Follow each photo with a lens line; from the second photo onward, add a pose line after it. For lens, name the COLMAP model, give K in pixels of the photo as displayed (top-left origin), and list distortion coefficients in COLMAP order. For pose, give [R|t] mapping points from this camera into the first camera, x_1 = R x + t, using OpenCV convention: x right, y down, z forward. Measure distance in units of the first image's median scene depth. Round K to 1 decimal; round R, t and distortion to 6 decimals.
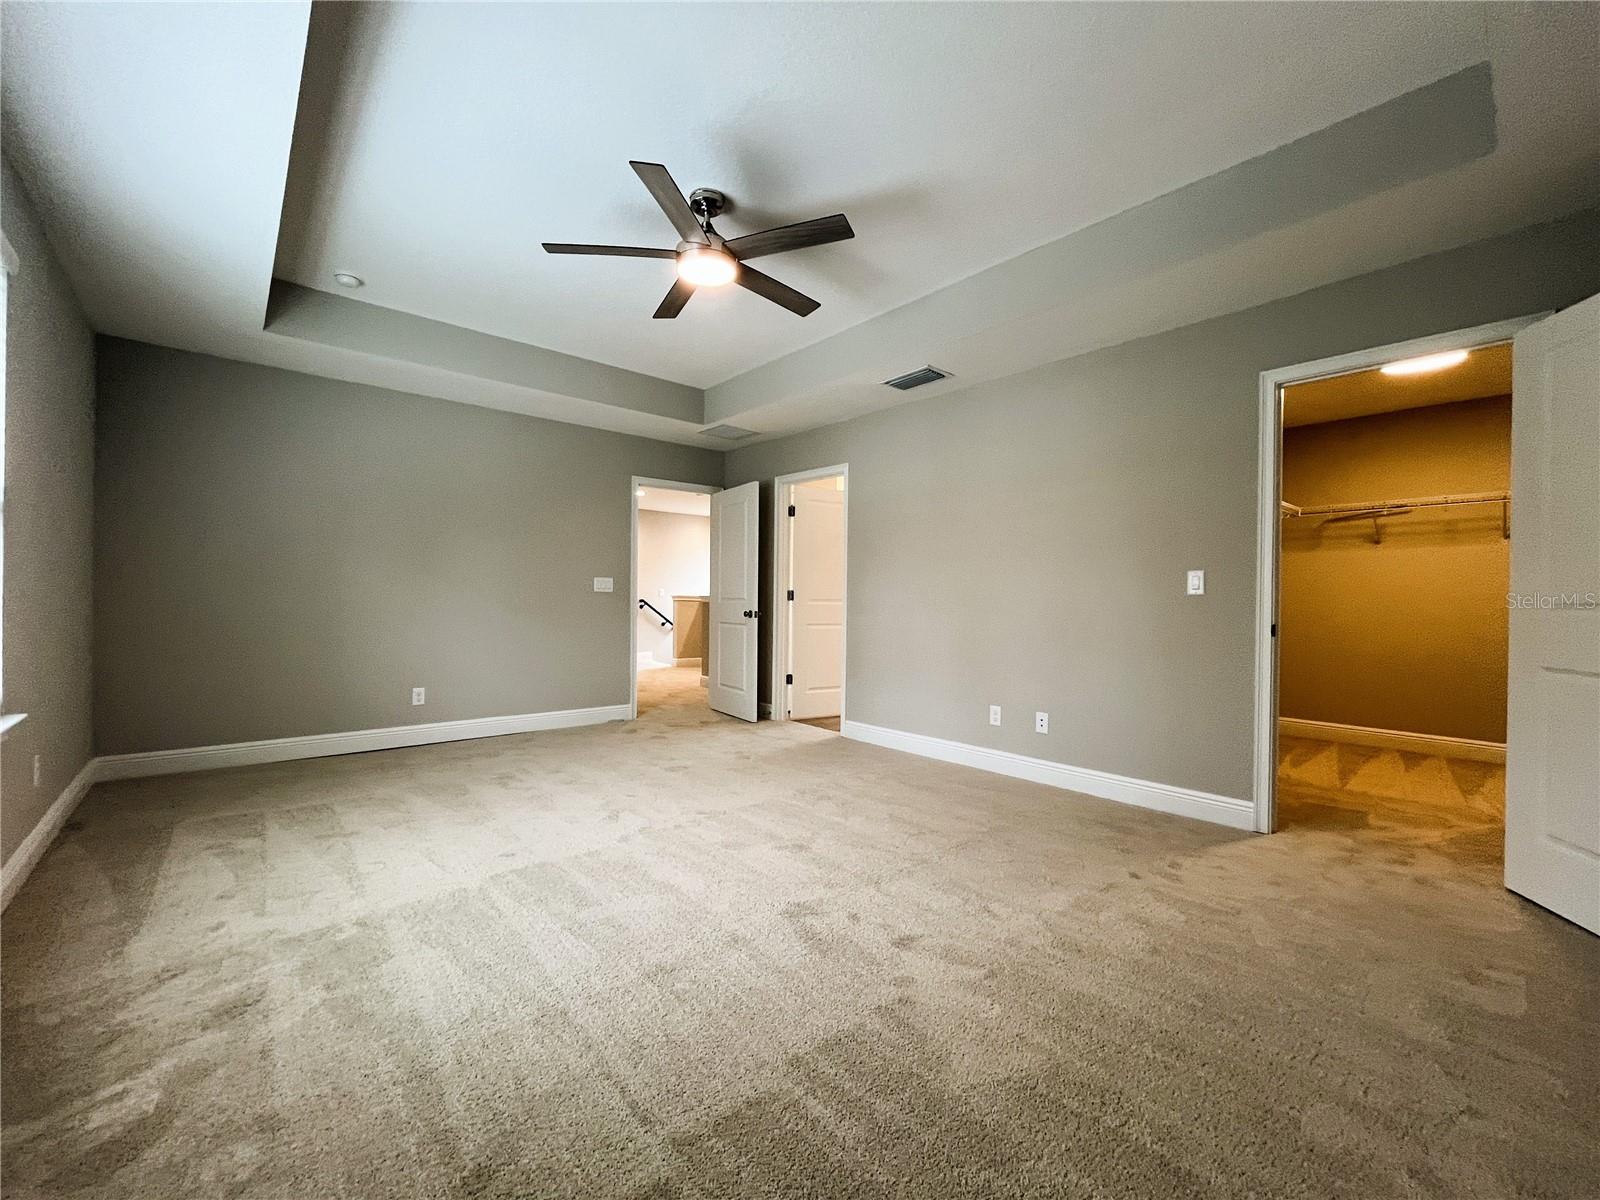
lens RADIAL K [[656.1, 0, 804.4], [0, 656.1, 596.7], [0, 0, 1]] dist [-0.004486, 0.001034]
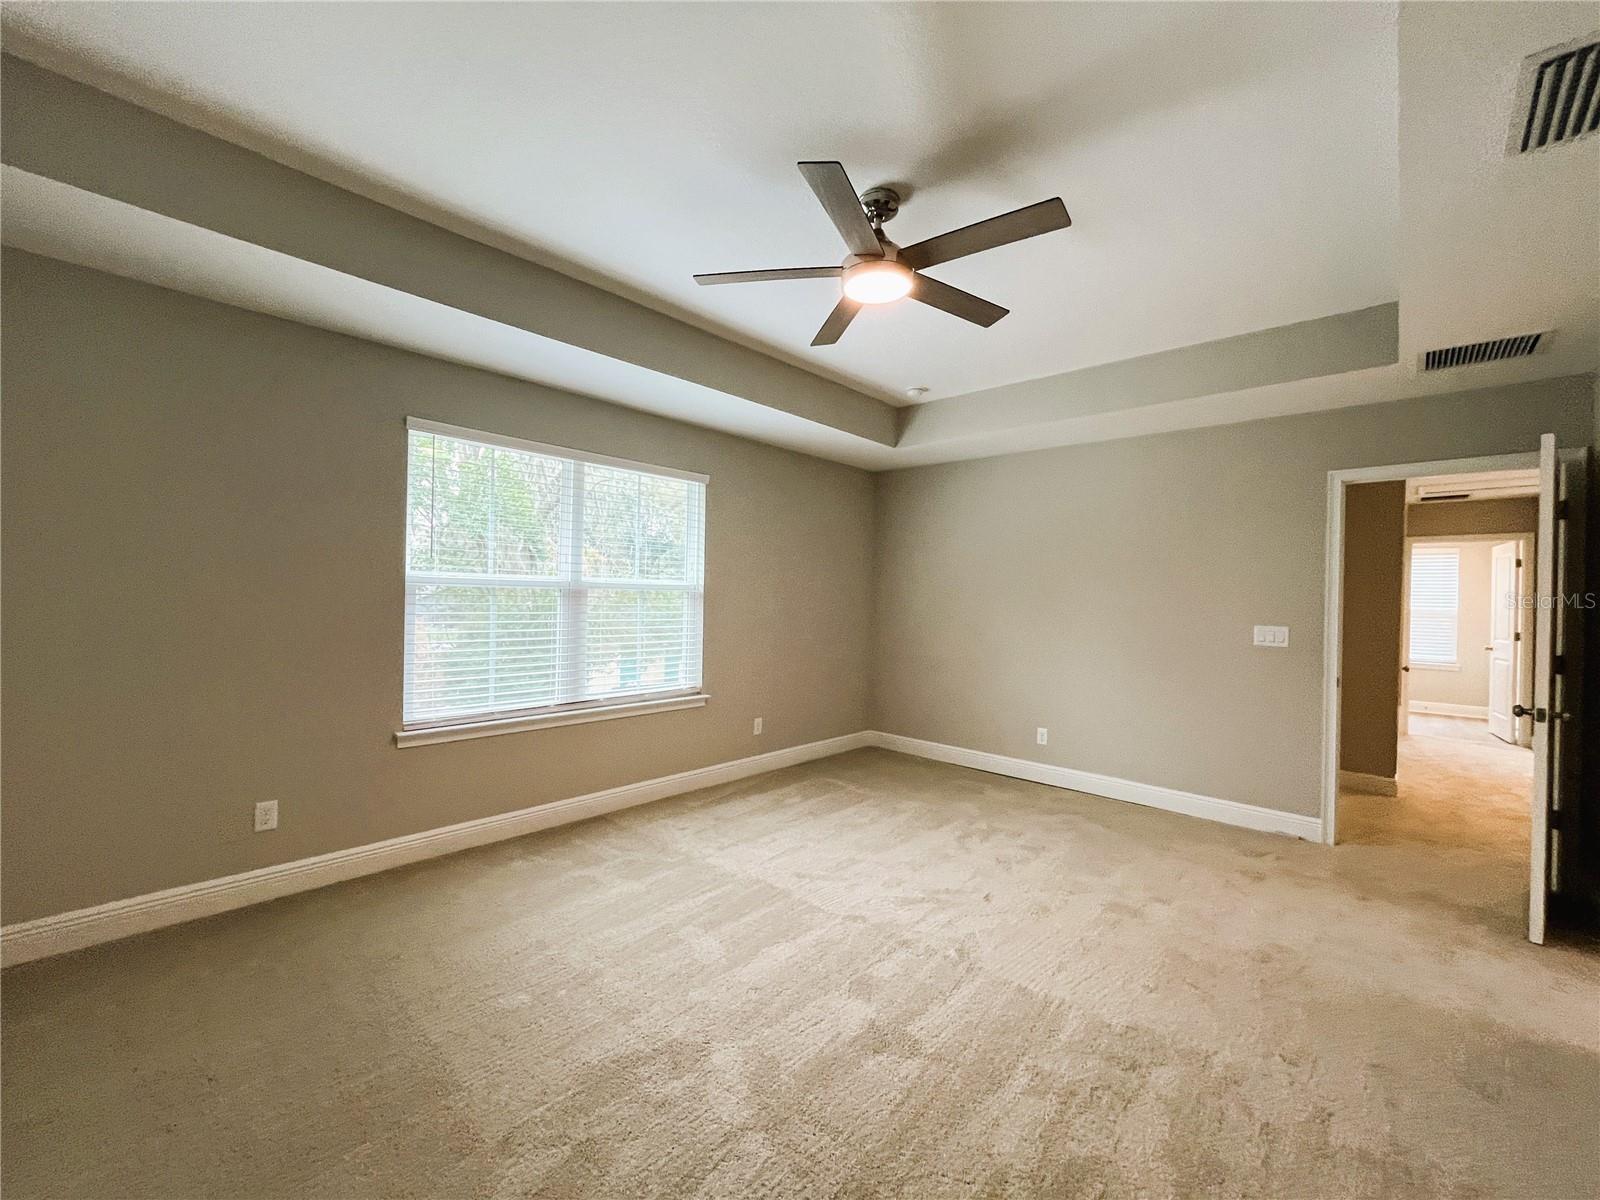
lens RADIAL K [[656.1, 0, 804.5], [0, 656.1, 602.5], [0, 0, 1]] dist [-0.004486, 0.001034]
pose [[0.091996, 0.001125, -0.995759, 0.671195], [-0.014404, 0.999896, -0.000201, -0.089692], [0.995655, 0.014361, 0.092002, 0.832174]]
